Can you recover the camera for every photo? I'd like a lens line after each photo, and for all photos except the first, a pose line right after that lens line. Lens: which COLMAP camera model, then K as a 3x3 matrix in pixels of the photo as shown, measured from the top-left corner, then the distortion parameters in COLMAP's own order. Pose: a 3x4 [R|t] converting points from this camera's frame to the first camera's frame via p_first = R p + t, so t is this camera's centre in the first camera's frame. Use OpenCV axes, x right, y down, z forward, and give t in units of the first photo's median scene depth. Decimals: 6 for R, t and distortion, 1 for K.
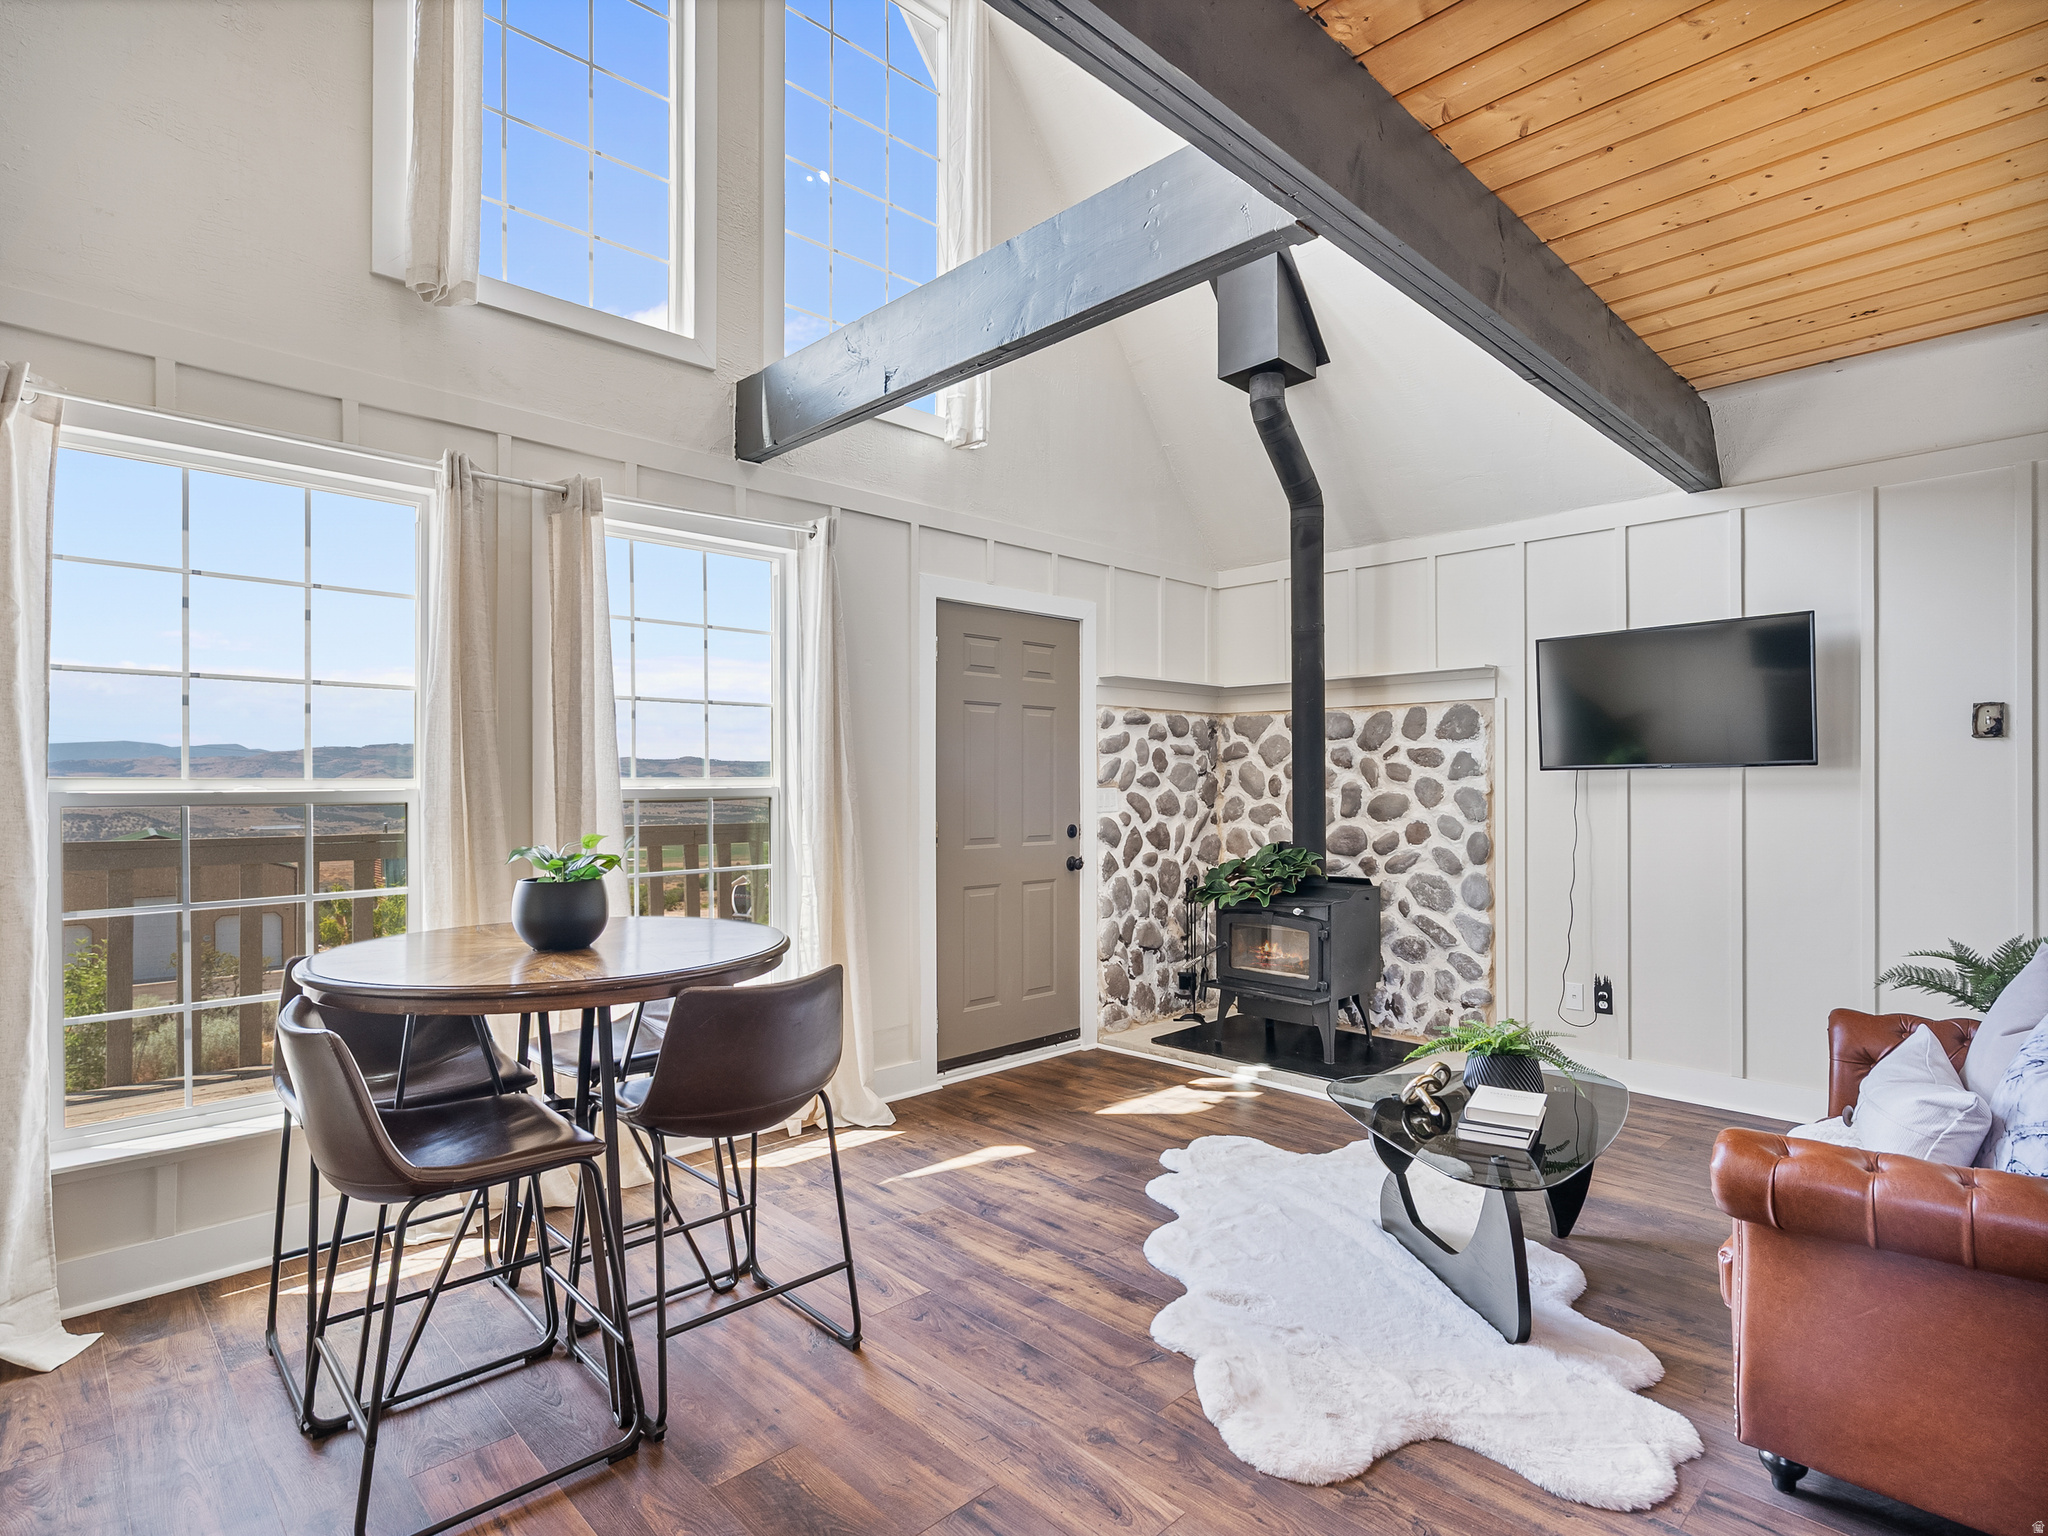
lens RADIAL K [[1058.4, 0, 1020.2], [0, 1058.4, 790.5], [0, 0, 1]] dist [0.000244, 0.000719]
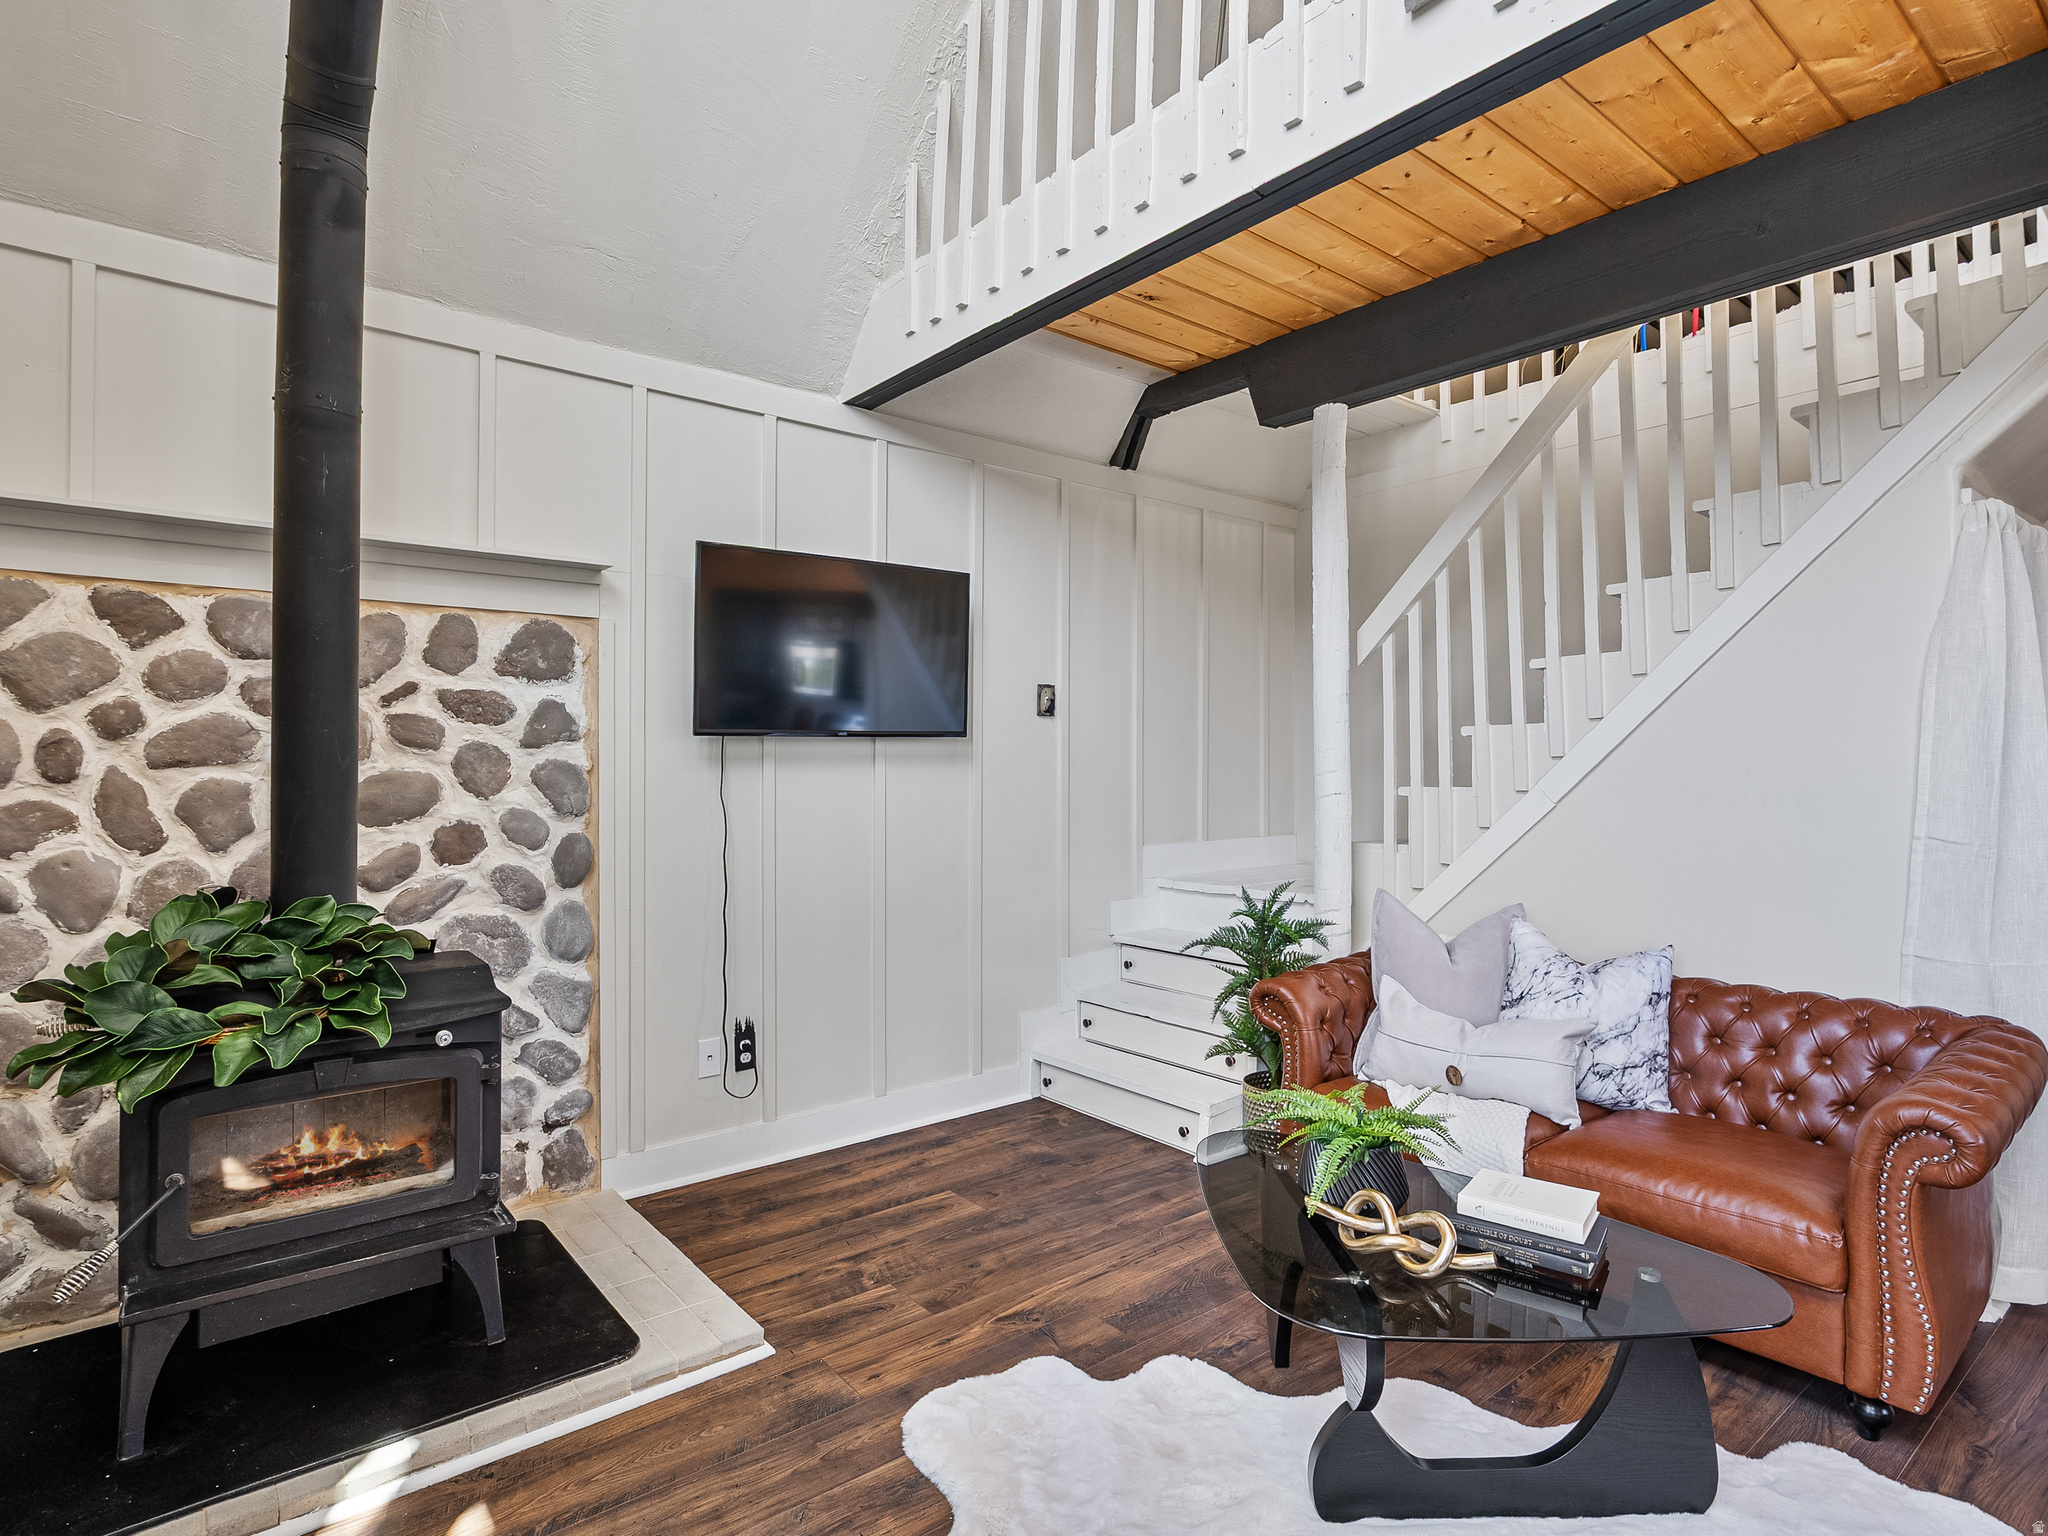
lens RADIAL K [[1075.8, 0, 1038.7], [0, 1075.8, 748.6], [0, 0, 1]] dist [-0.000455, 0.000195]
pose [[0.091392, 0.014778, 0.995705, -0.158578], [0.005548, 0.999867, -0.015349, 0.001148], [-0.995800, 0.006927, 0.091298, 0.663030]]
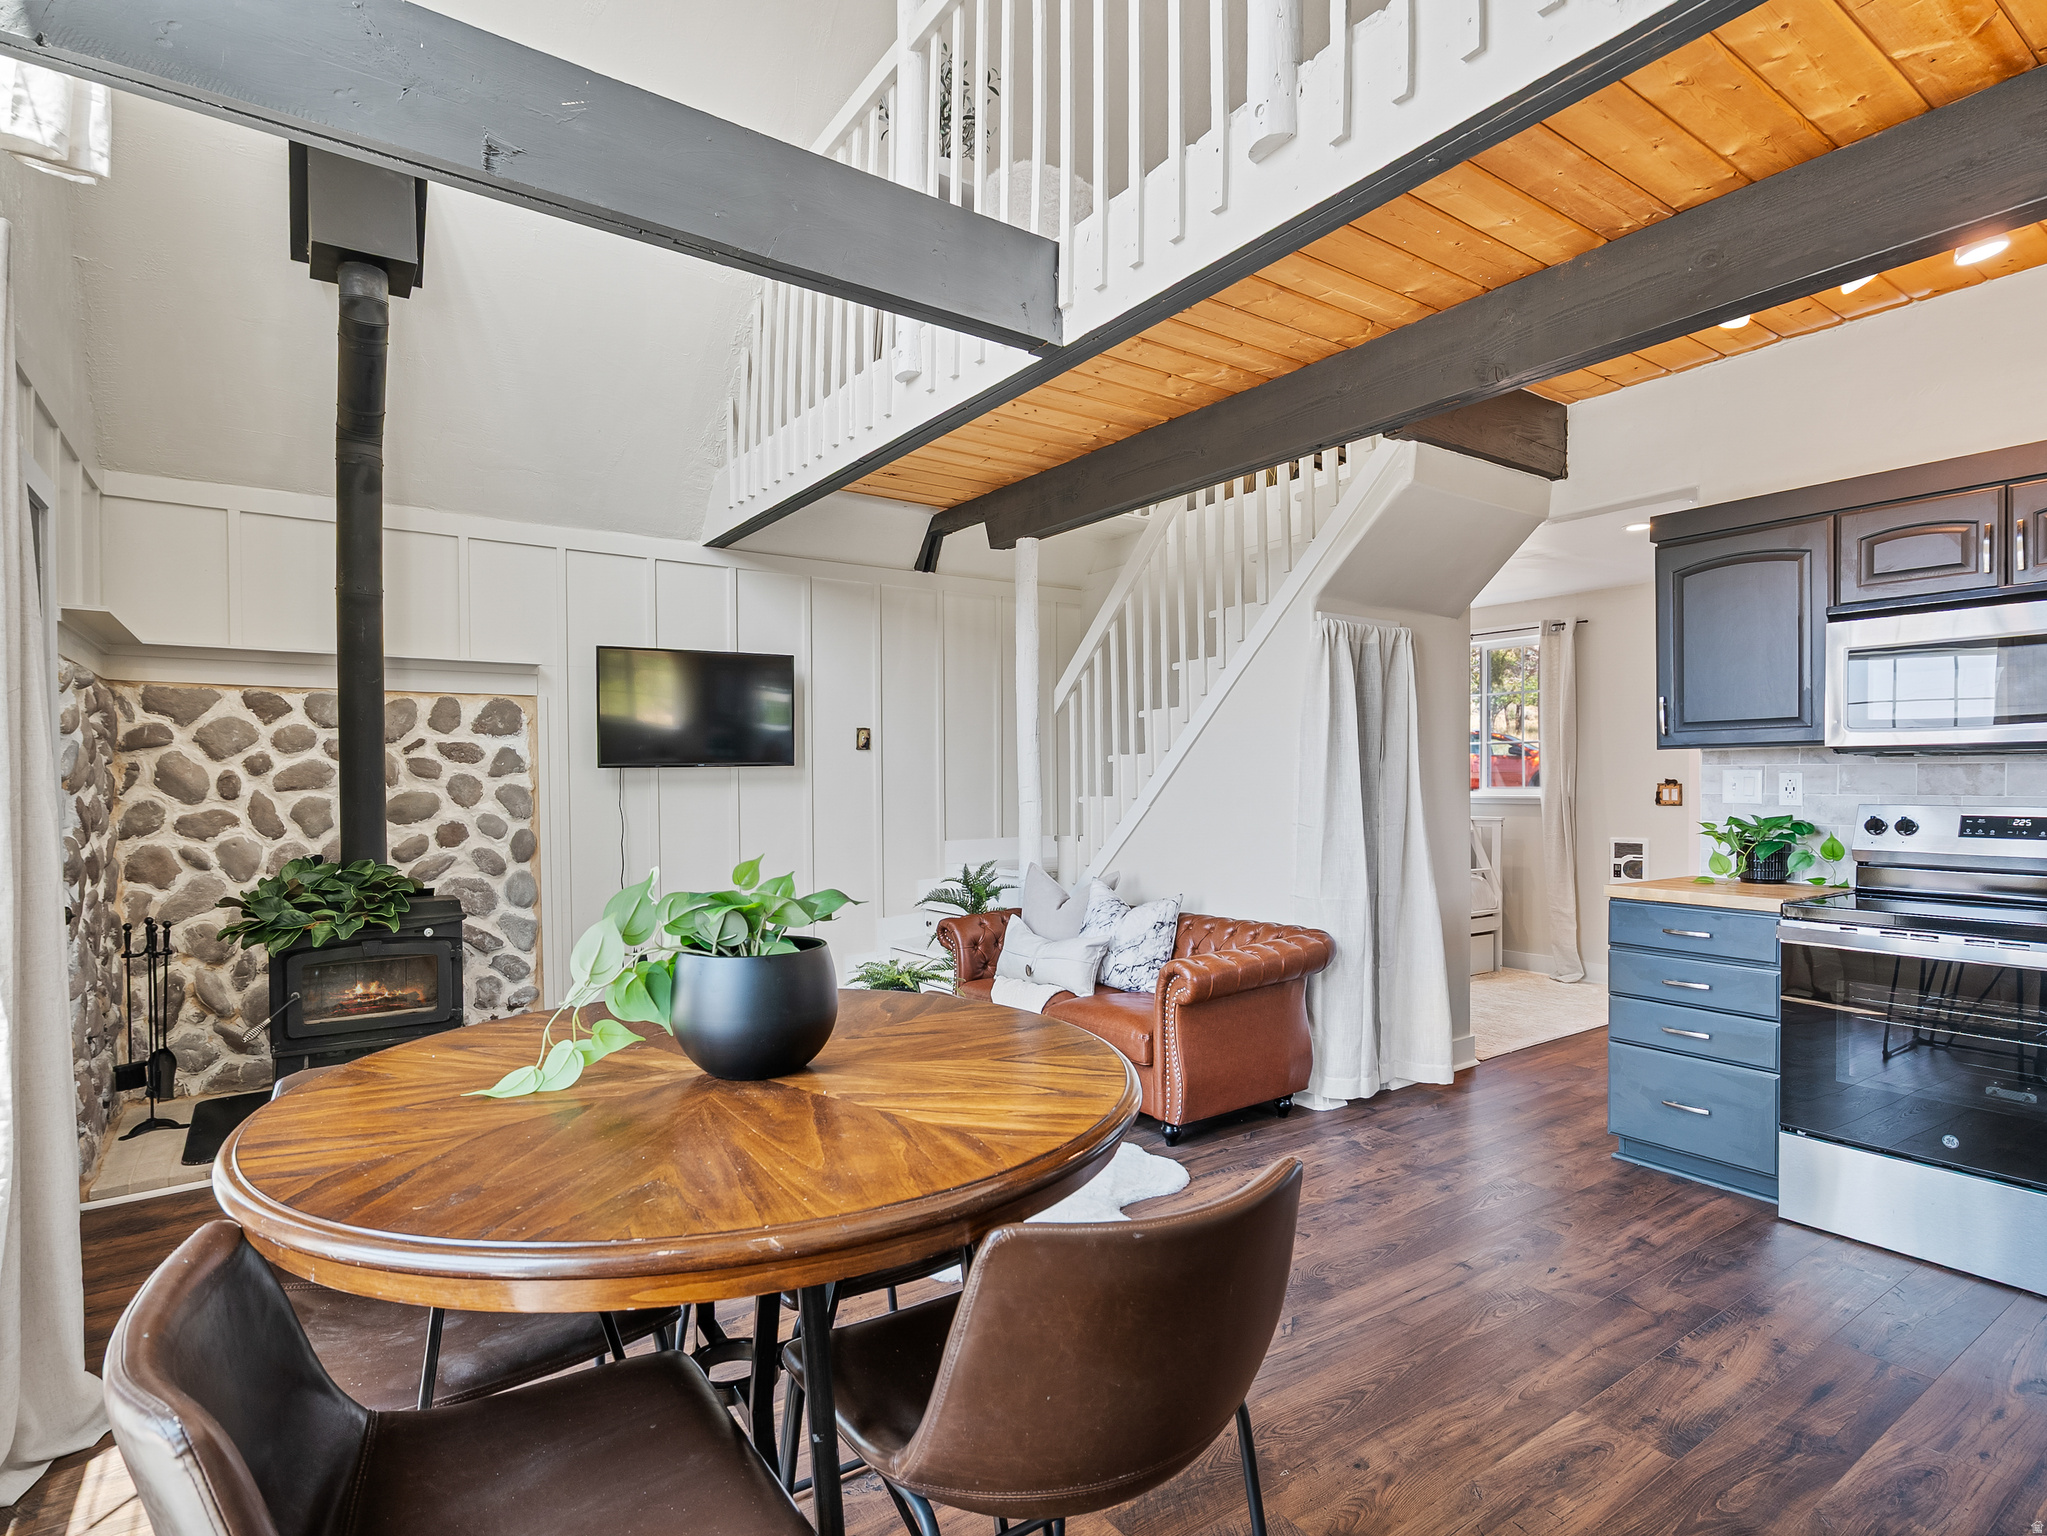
lens RADIAL K [[1057.9, 0, 1019.7], [0, 1057.9, 790.5], [0, 0, 1]] dist [0.000244, 0.000719]
pose [[0.161634, -0.009739, 0.986803, -0.461757], [0.014921, 0.999861, 0.007424, 0.002464], [-0.986738, 0.013524, 0.161757, 0.372426]]
